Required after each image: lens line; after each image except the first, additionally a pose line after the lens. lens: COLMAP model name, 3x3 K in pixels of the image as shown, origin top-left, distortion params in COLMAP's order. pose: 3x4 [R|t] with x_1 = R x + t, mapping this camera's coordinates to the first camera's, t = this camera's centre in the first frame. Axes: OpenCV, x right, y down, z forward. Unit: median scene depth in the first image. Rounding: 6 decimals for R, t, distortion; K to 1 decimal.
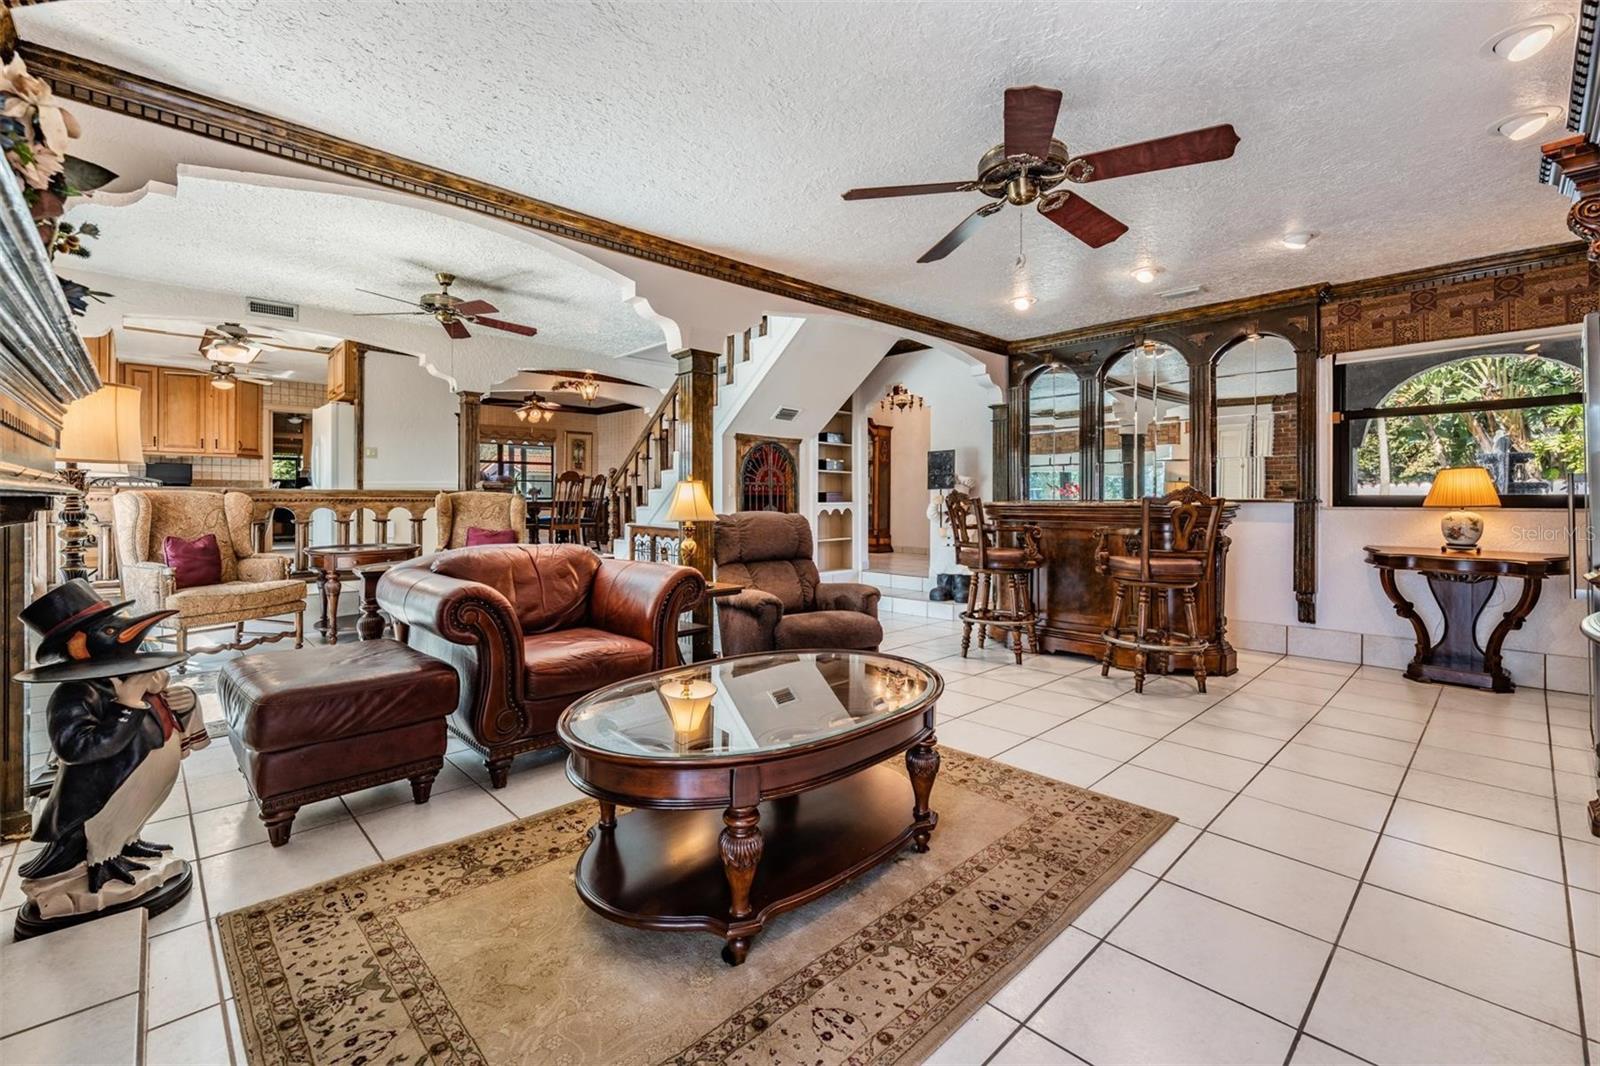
lens RADIAL K [[686.2, 0, 795.3], [0, 686.2, 498.5], [0, 0, 1]] dist [-0.001848, 0.000059]
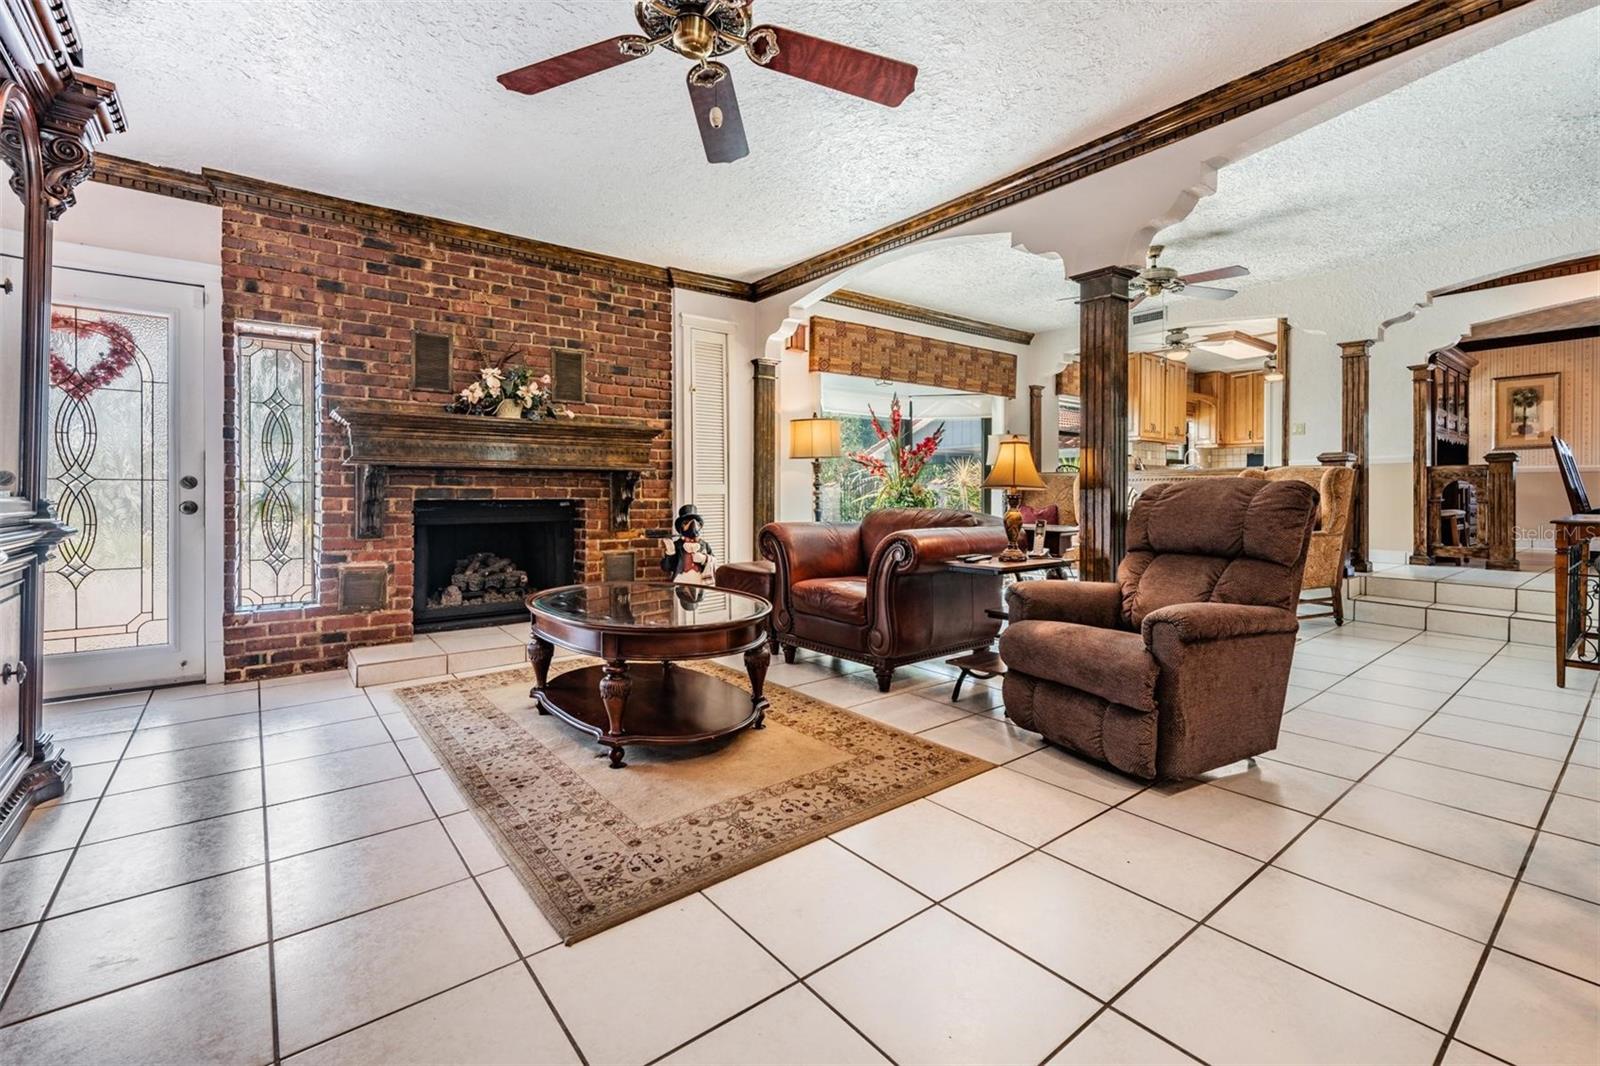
lens RADIAL K [[686.2, 0, 788.6], [0, 686.2, 496.2], [0, 0, 1]] dist [-0.001848, 0.000059]
pose [[-0.093890, 0.001732, -0.995581, 1.044085], [0.003423, 0.999993, 0.001417, 0.056408], [0.995577, -0.003275, -0.093895, 1.137745]]
